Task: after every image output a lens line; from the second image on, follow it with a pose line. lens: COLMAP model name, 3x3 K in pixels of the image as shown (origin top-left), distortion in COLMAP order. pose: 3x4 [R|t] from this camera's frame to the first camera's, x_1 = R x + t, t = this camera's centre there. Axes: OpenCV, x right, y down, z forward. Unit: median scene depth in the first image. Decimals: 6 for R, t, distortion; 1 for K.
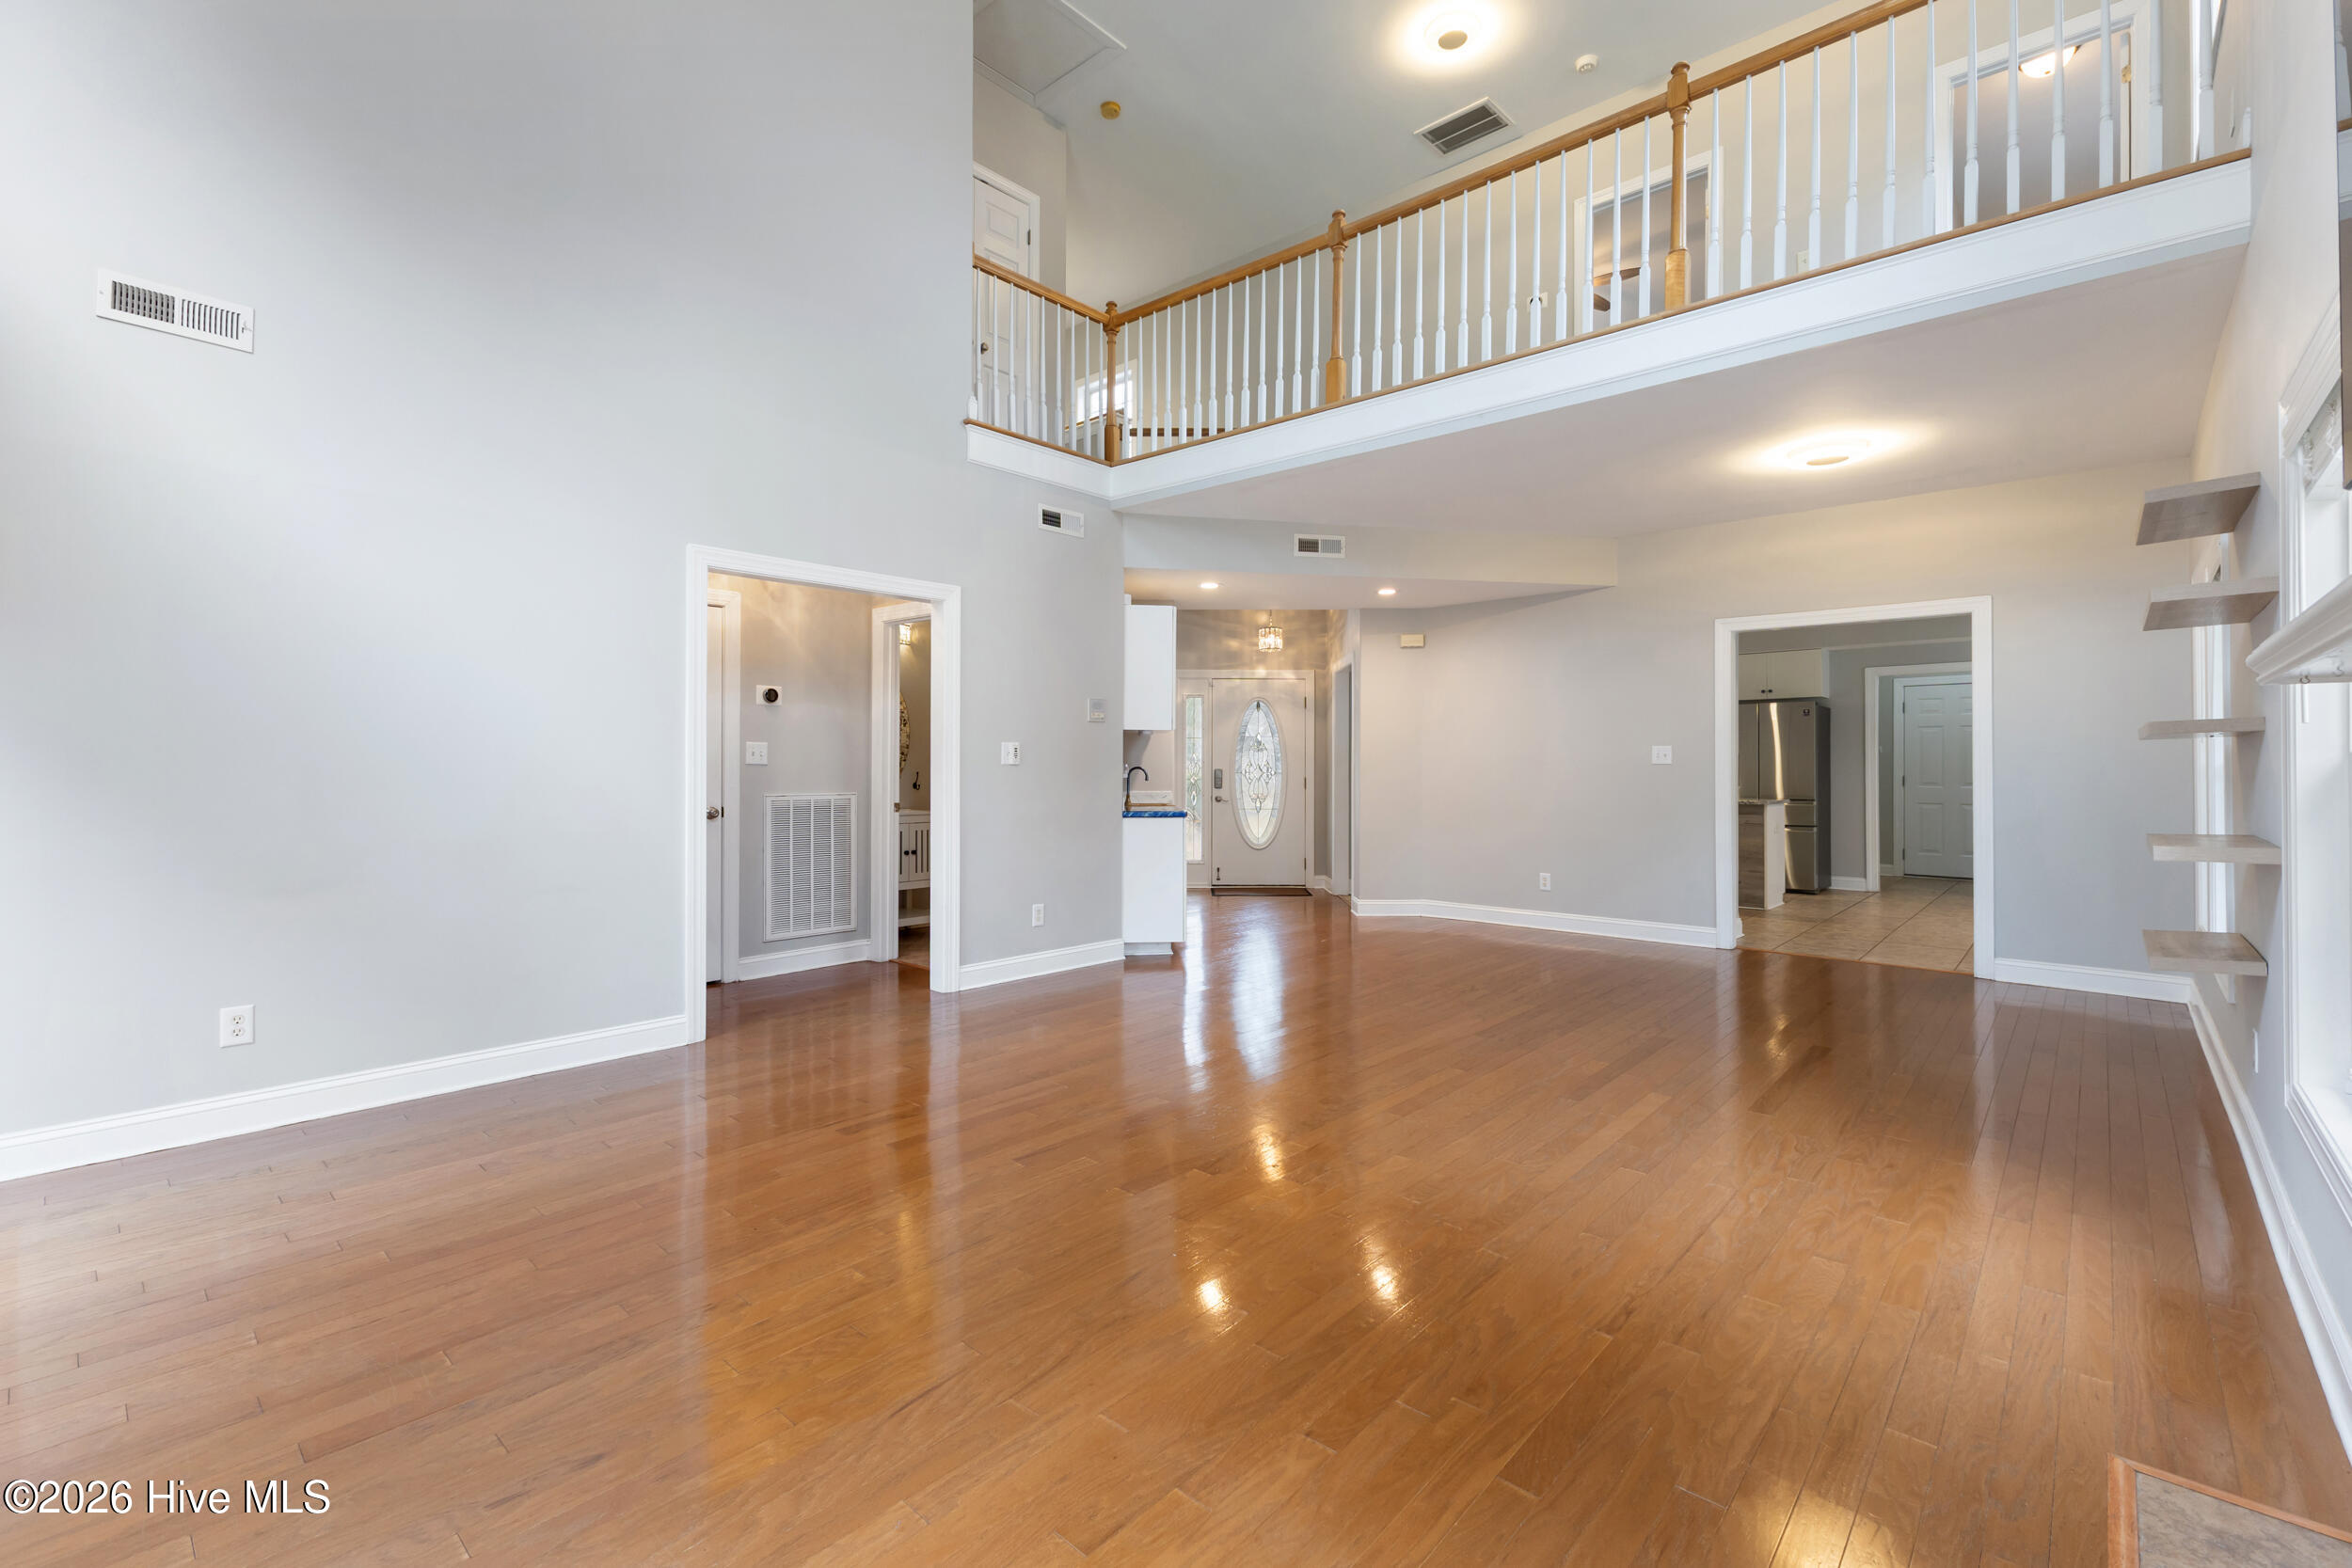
lens RADIAL K [[1013.1, 0, 1164.9], [0, 1013.1, 765.0], [0, 0, 1]] dist [0.008651, -0.000660]
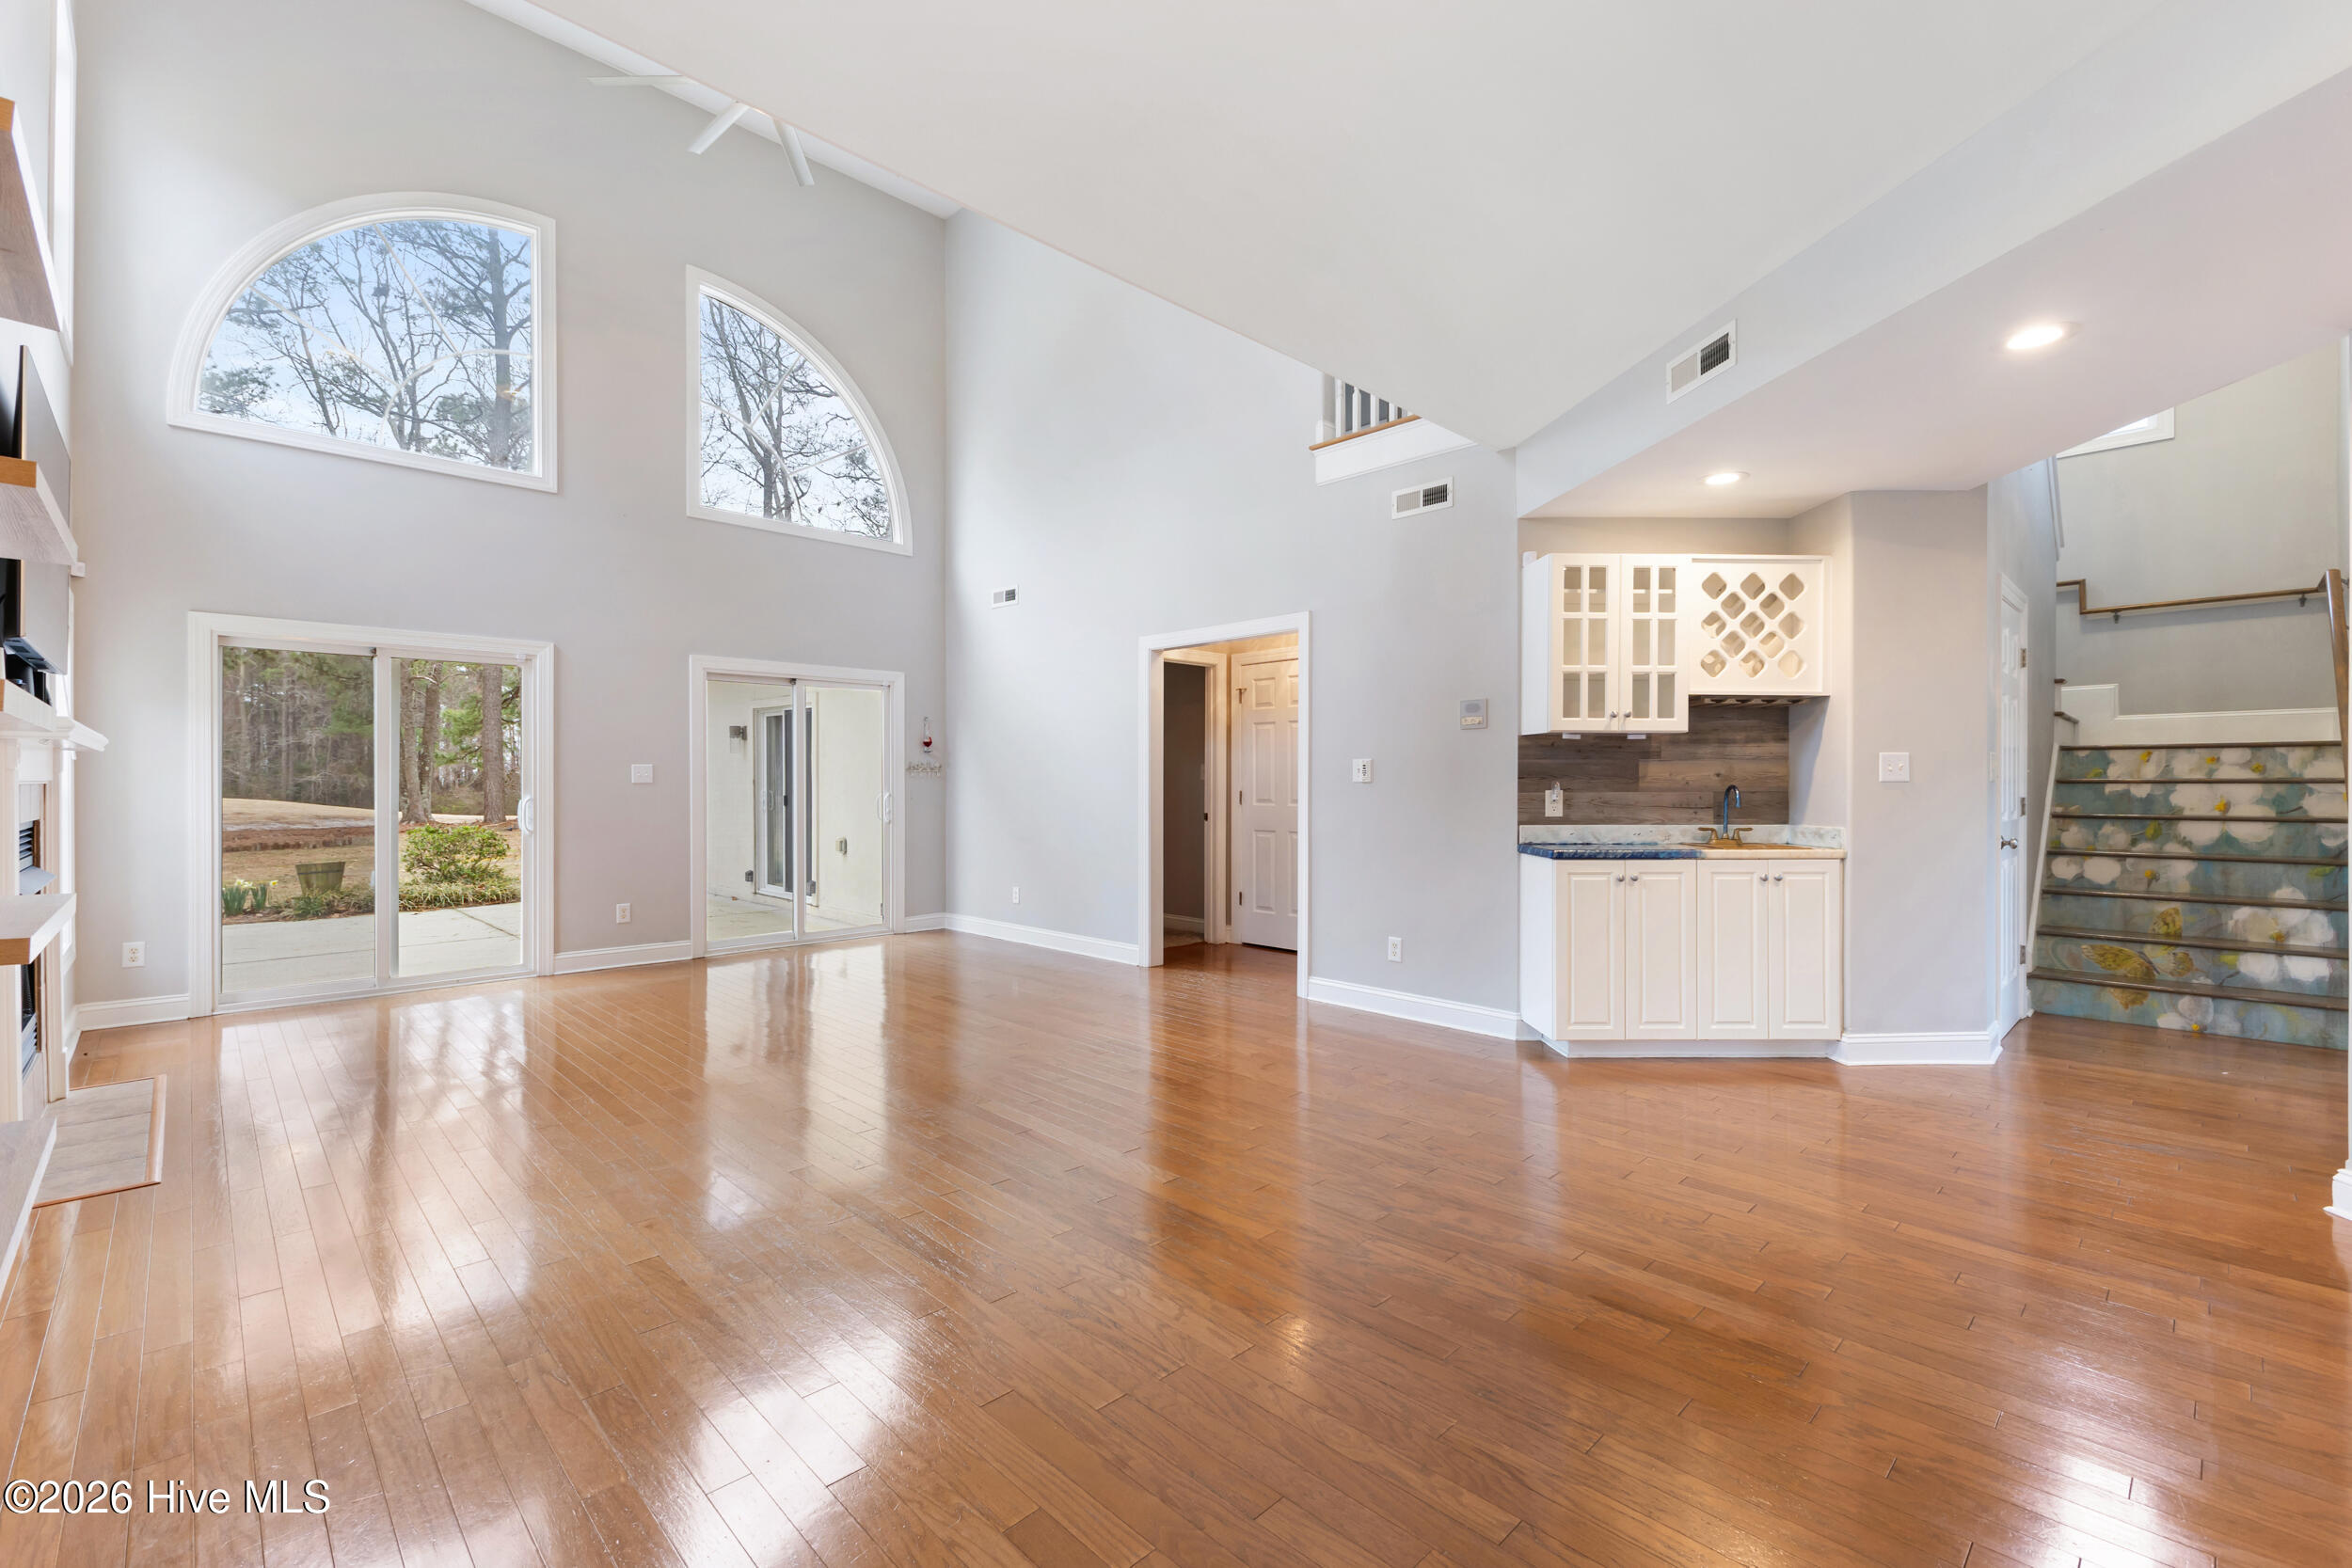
lens RADIAL K [[1013.1, 0, 1175.9], [0, 1013.1, 786.8], [0, 0, 1]] dist [0.008651, -0.000660]
pose [[-0.066866, 0.003088, -0.997757, 0.725500], [0.000412, 0.999995, 0.003068, 0.001025], [0.997762, -0.000206, -0.066867, 0.802435]]
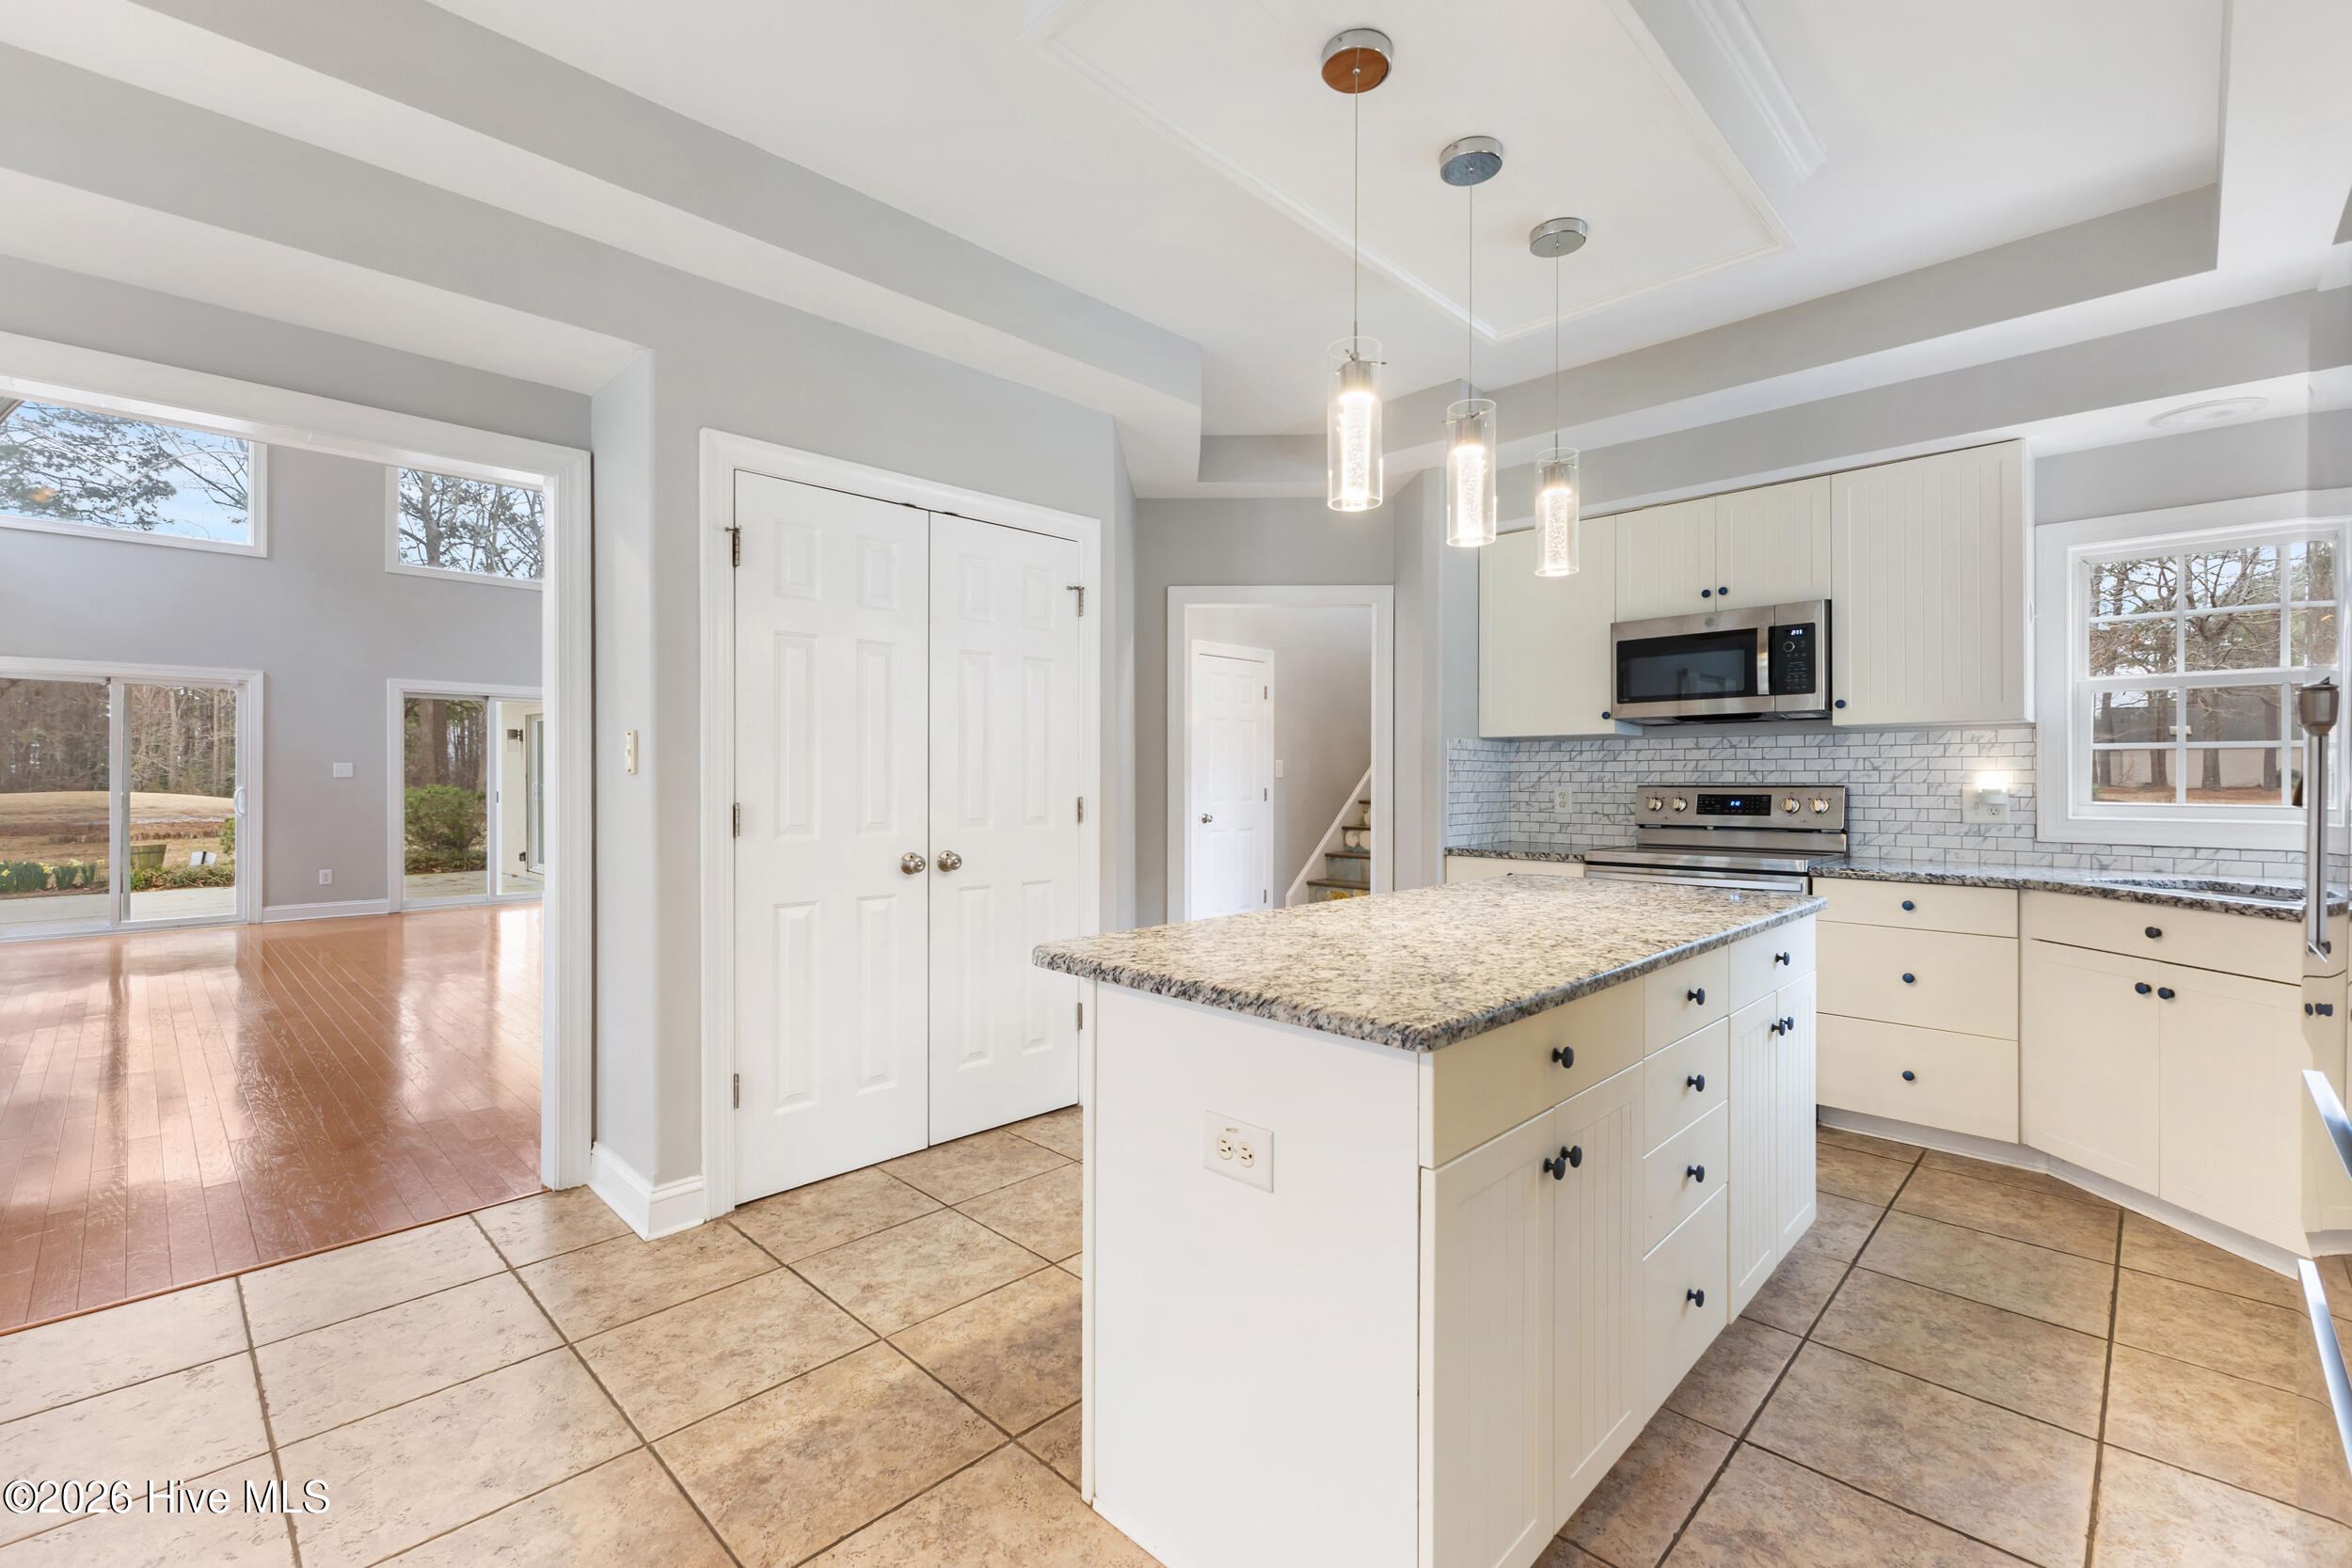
lens RADIAL K [[1013.1, 0, 1170.0], [0, 1013.1, 782.2], [0, 0, 1]] dist [0.008651, -0.000660]
pose [[-0.040052, 0.002839, -0.999194, 0.940032], [-0.000430, 0.999996, 0.002859, 0.001769], [0.999198, 0.000544, -0.040050, 1.172357]]
